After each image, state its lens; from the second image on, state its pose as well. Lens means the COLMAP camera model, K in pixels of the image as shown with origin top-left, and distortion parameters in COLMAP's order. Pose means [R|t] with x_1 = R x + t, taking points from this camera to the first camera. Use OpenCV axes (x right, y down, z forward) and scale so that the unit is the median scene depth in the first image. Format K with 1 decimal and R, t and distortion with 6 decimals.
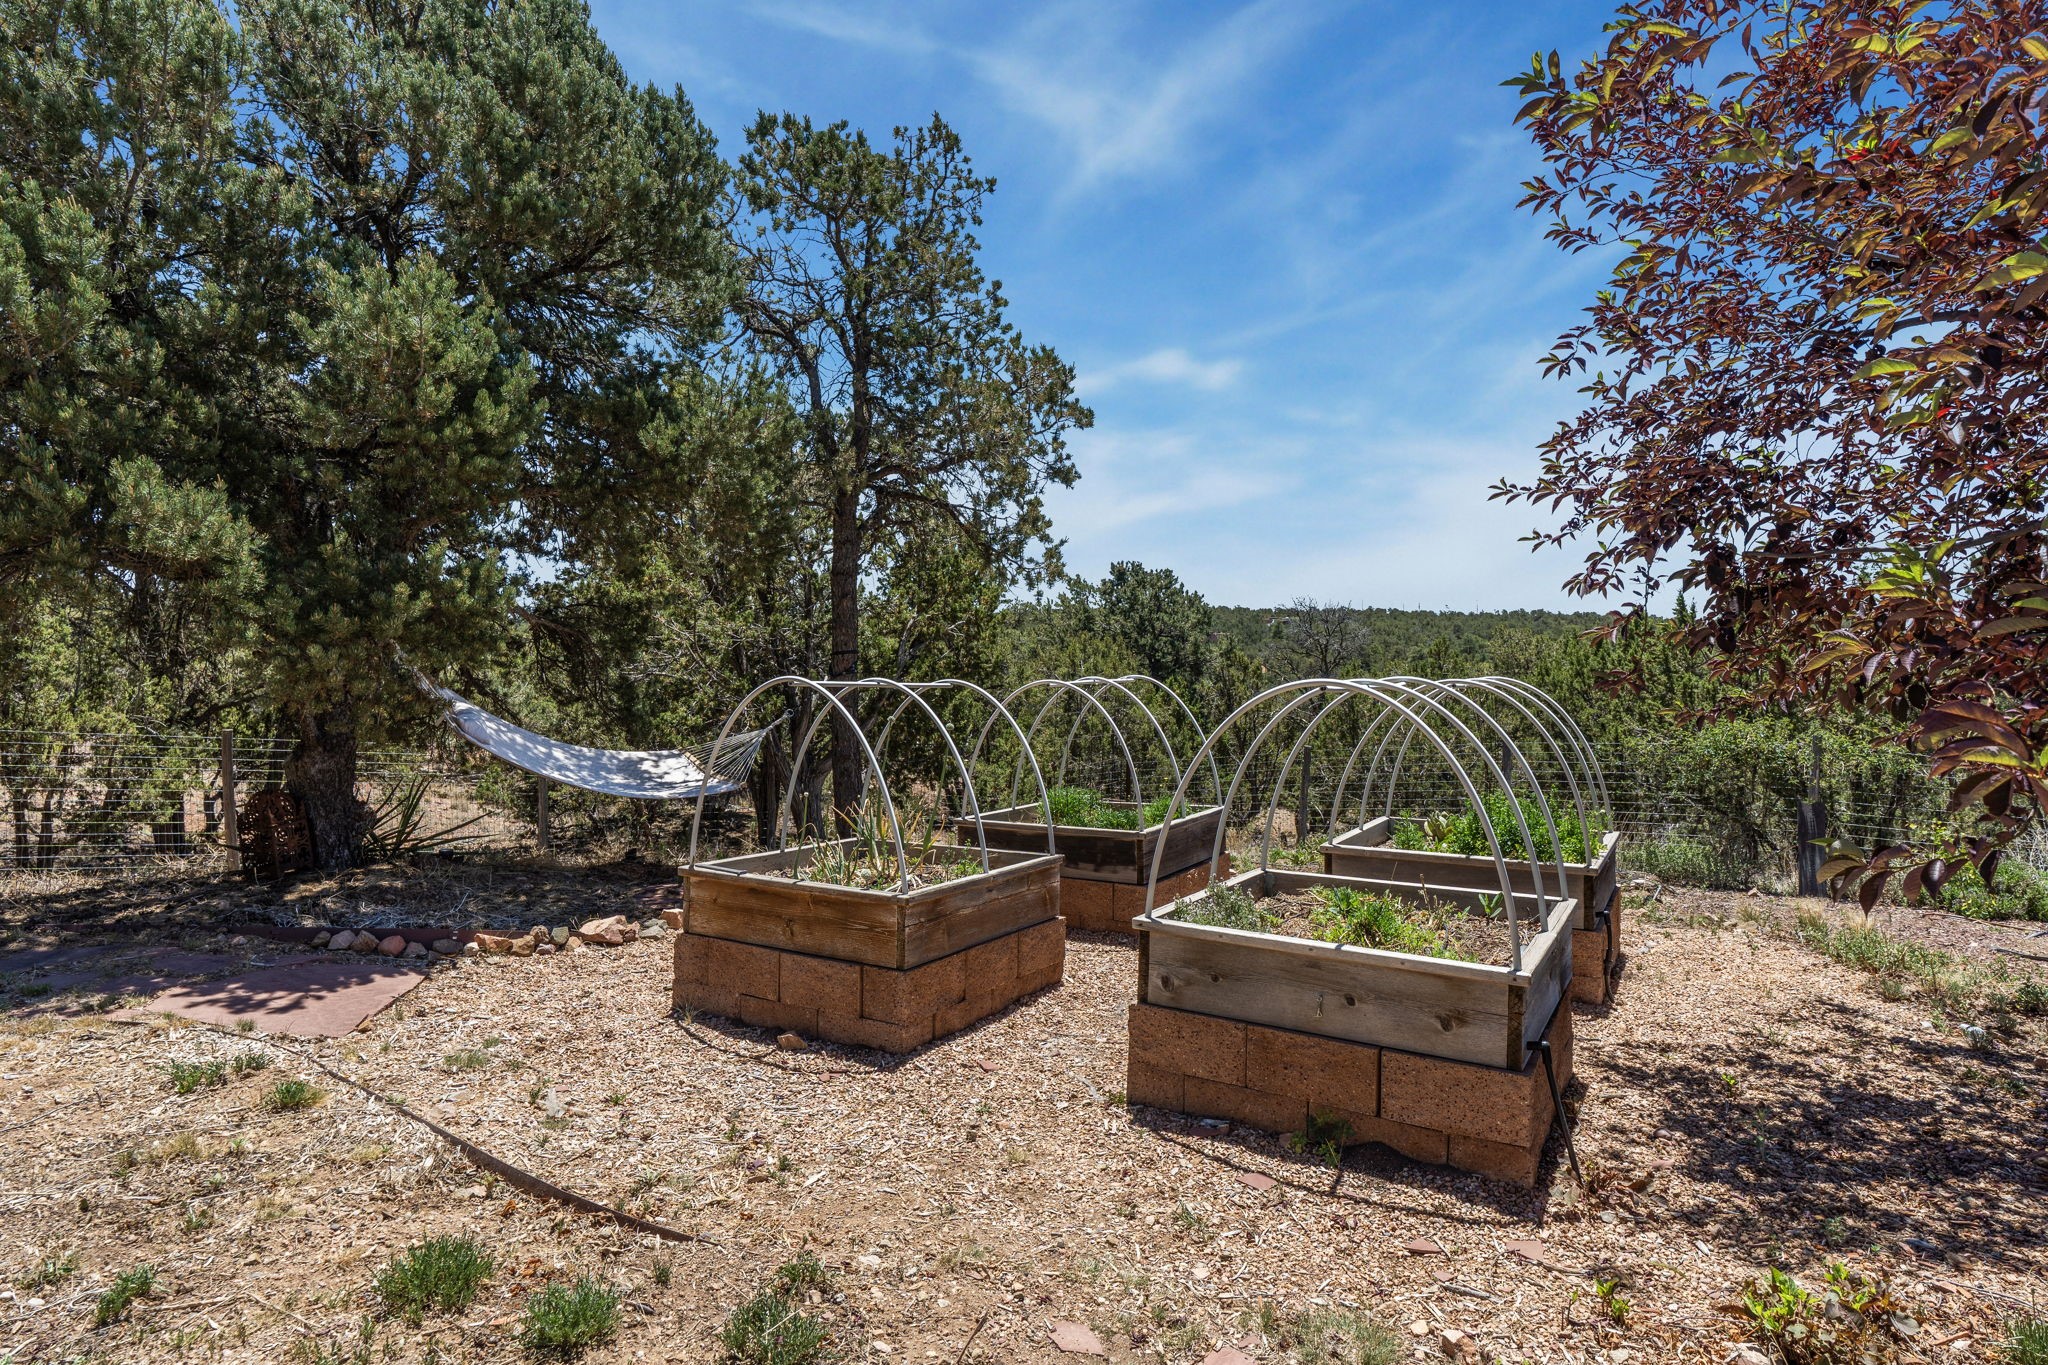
lens RADIAL K [[962.9, 0, 1024.0], [0, 962.9, 682.5], [0, 0, 1]] dist [-0.002215, -0.000115]
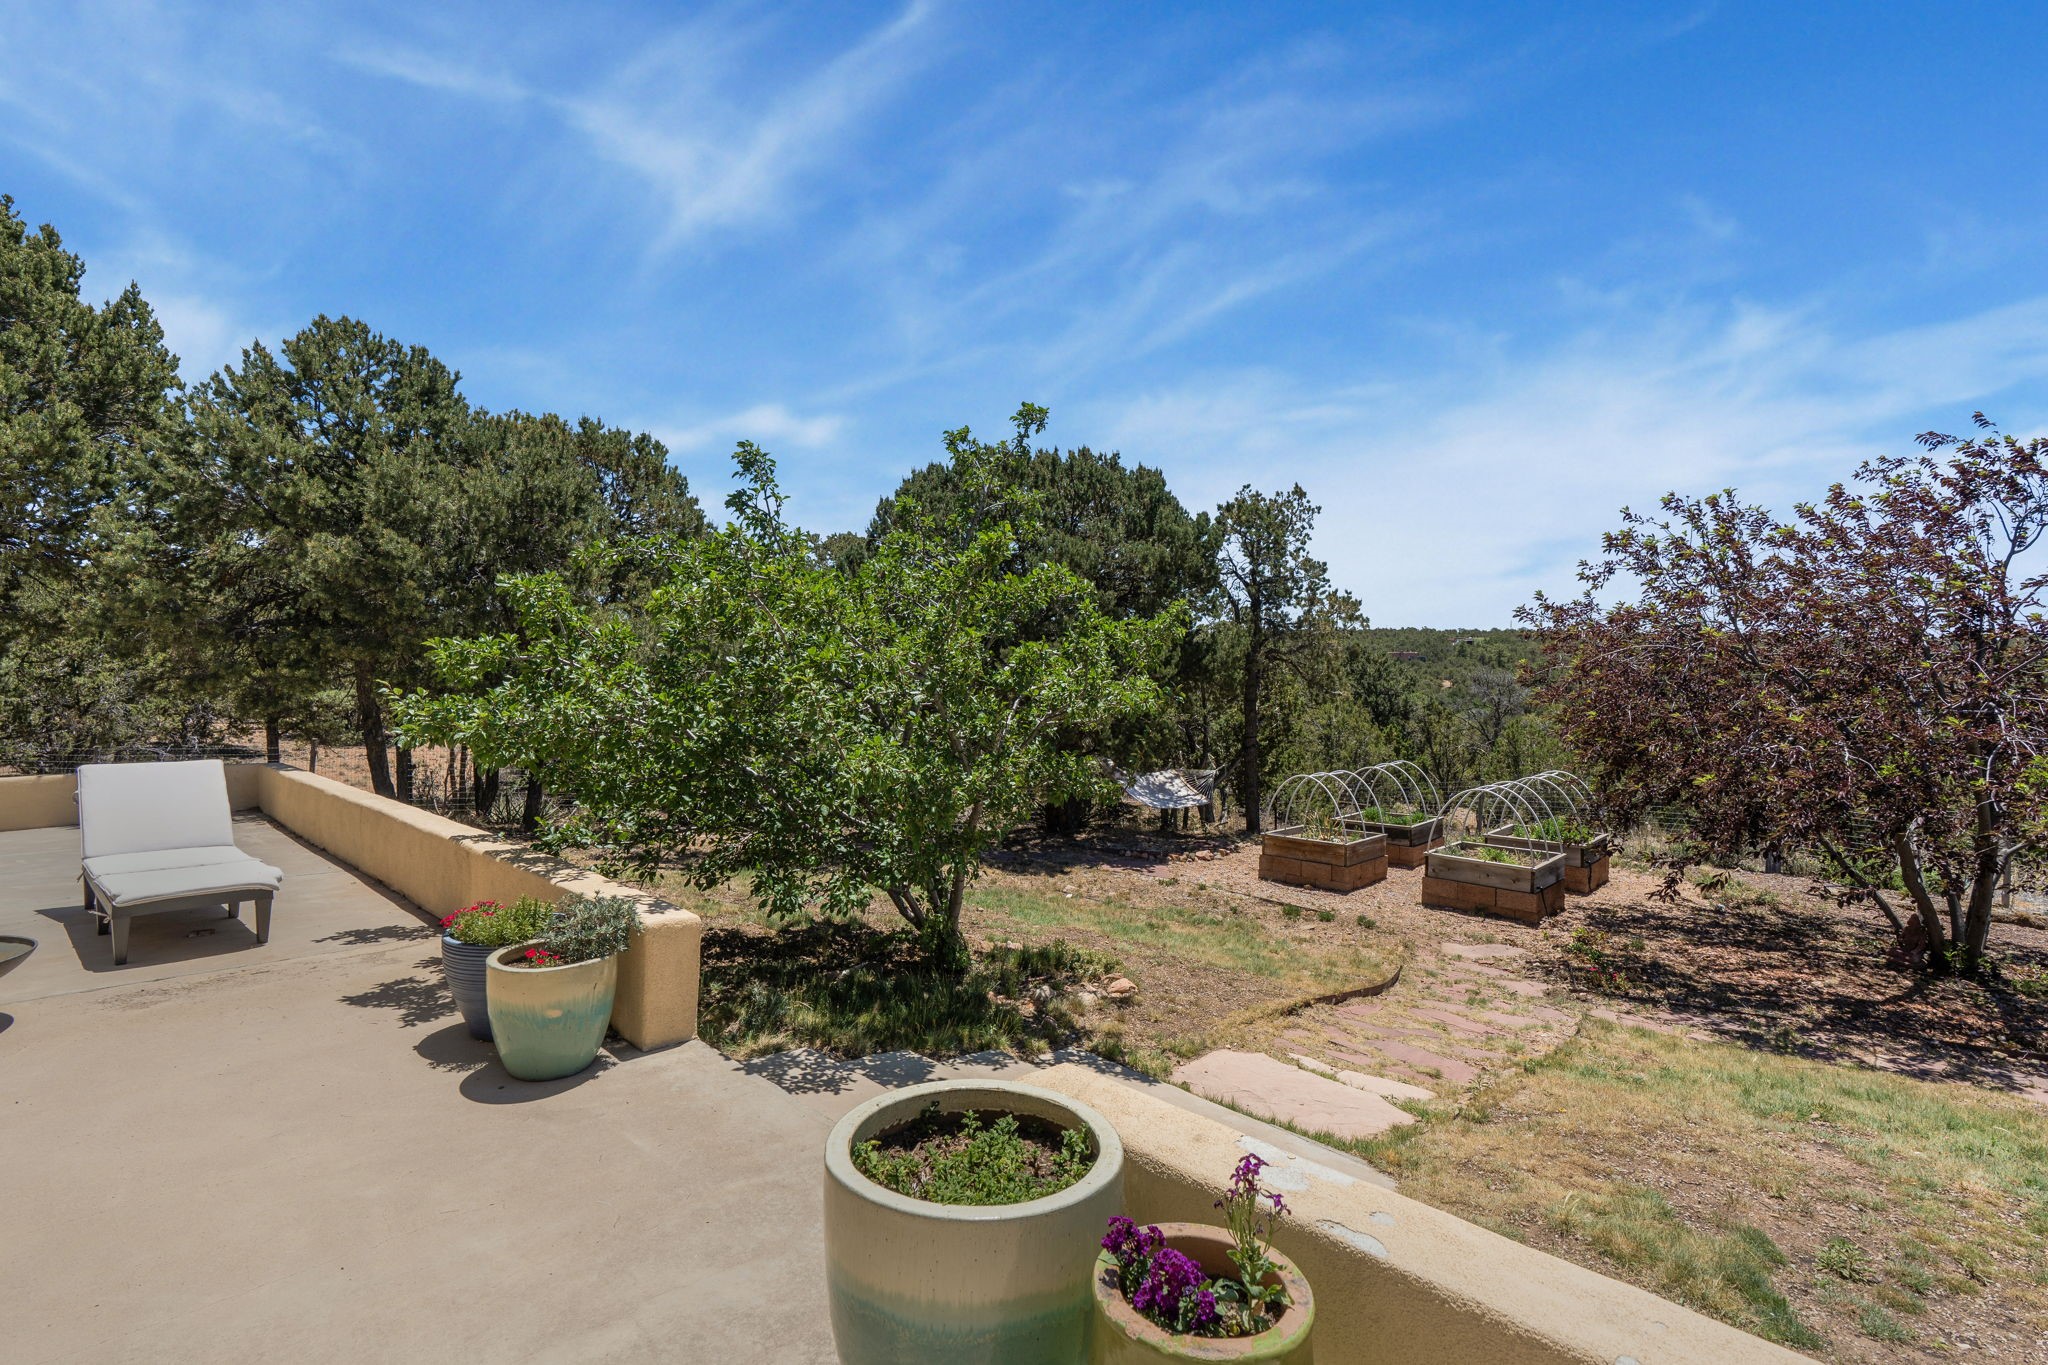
lens RADIAL K [[903.7, 0, 1024.0], [0, 903.7, 682.5], [0, 0, 1]] dist [-0.003921, -0.000782]
pose [[0.981673, 0.005821, -0.190485, -0.509238], [-0.003071, 0.999887, 0.014729, -0.309088], [0.190550, -0.013874, 0.981580, -1.840740]]
